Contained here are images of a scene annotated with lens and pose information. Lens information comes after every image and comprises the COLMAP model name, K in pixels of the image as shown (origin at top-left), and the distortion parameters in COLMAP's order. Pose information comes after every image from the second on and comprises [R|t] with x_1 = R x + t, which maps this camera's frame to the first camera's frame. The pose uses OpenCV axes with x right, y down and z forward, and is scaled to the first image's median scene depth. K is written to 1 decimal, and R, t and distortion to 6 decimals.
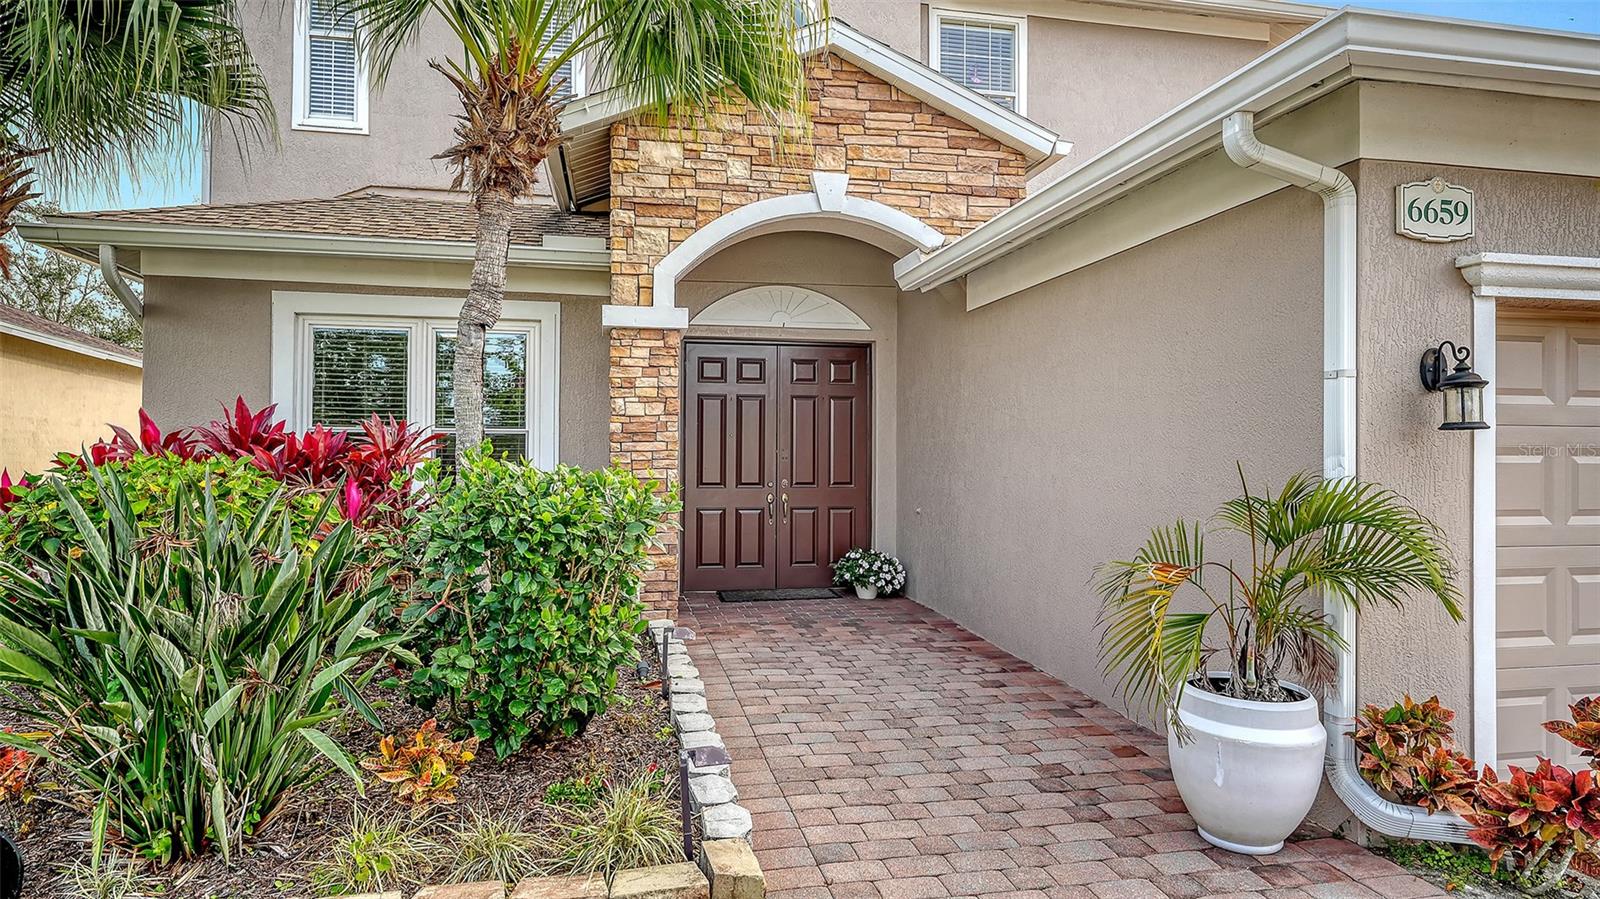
lens RADIAL K [[966.3, 0, 797.8], [0, 966.3, 449.8], [0, 0, 1]] dist [0.000906, 0.000045]
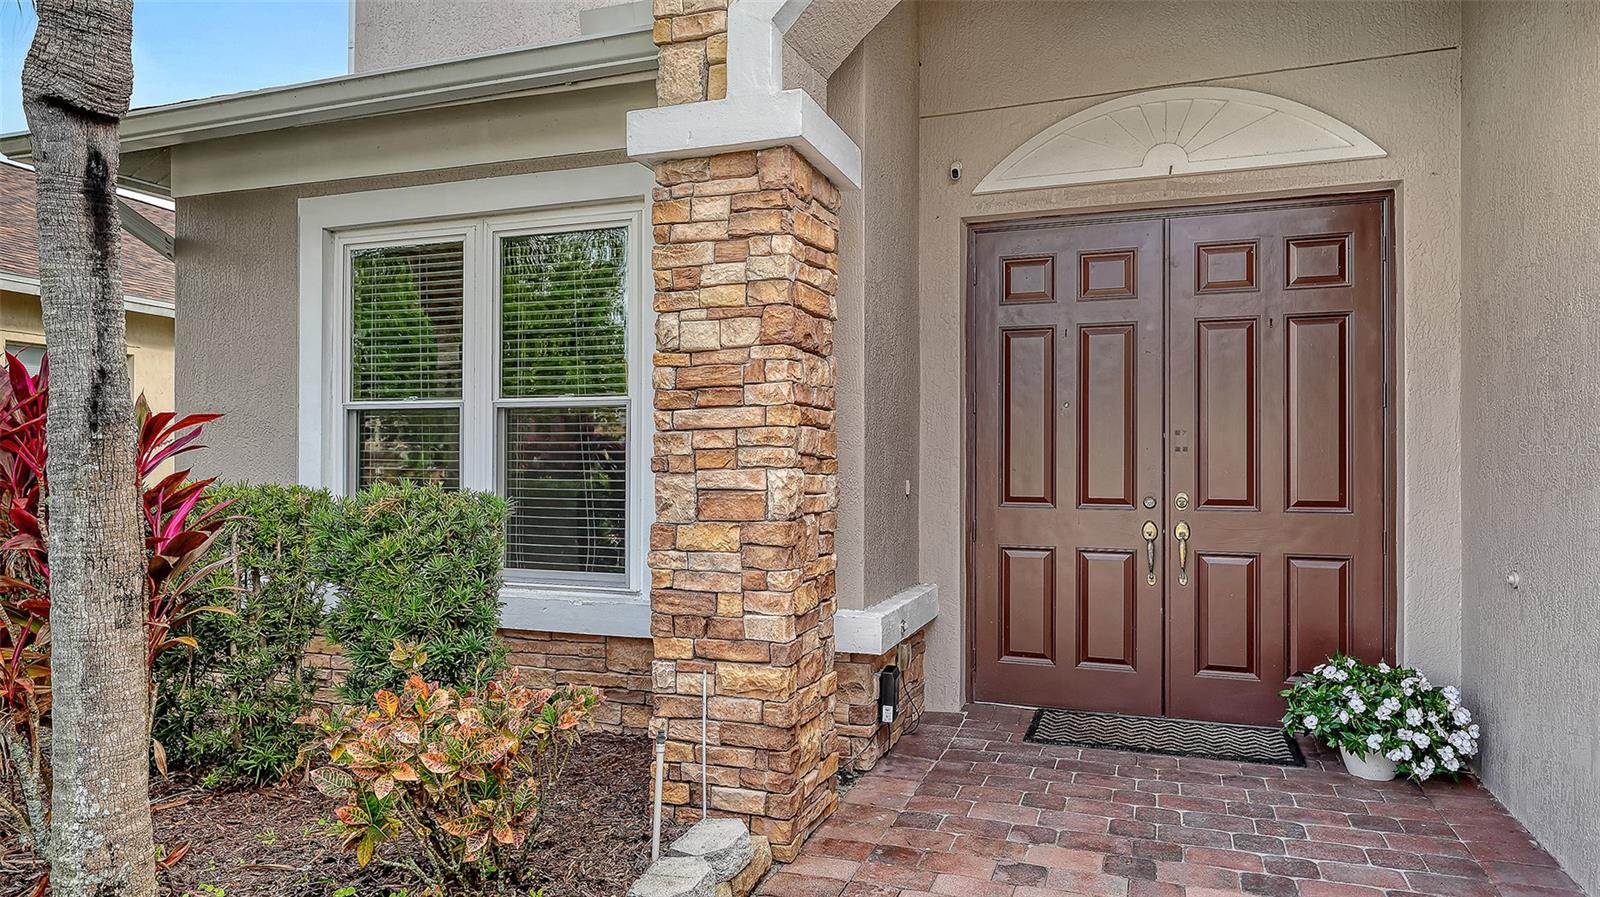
lens RADIAL K [[972.9, 0, 798.7], [0, 972.9, 455.8], [0, 0, 1]] dist [-0.001417, -0.001712]
pose [[0.843593, -0.001420, -0.536982, 0.090841], [0.003457, 0.999990, 0.002786, 0.010321], [0.536972, -0.004207, 0.843589, 0.510158]]
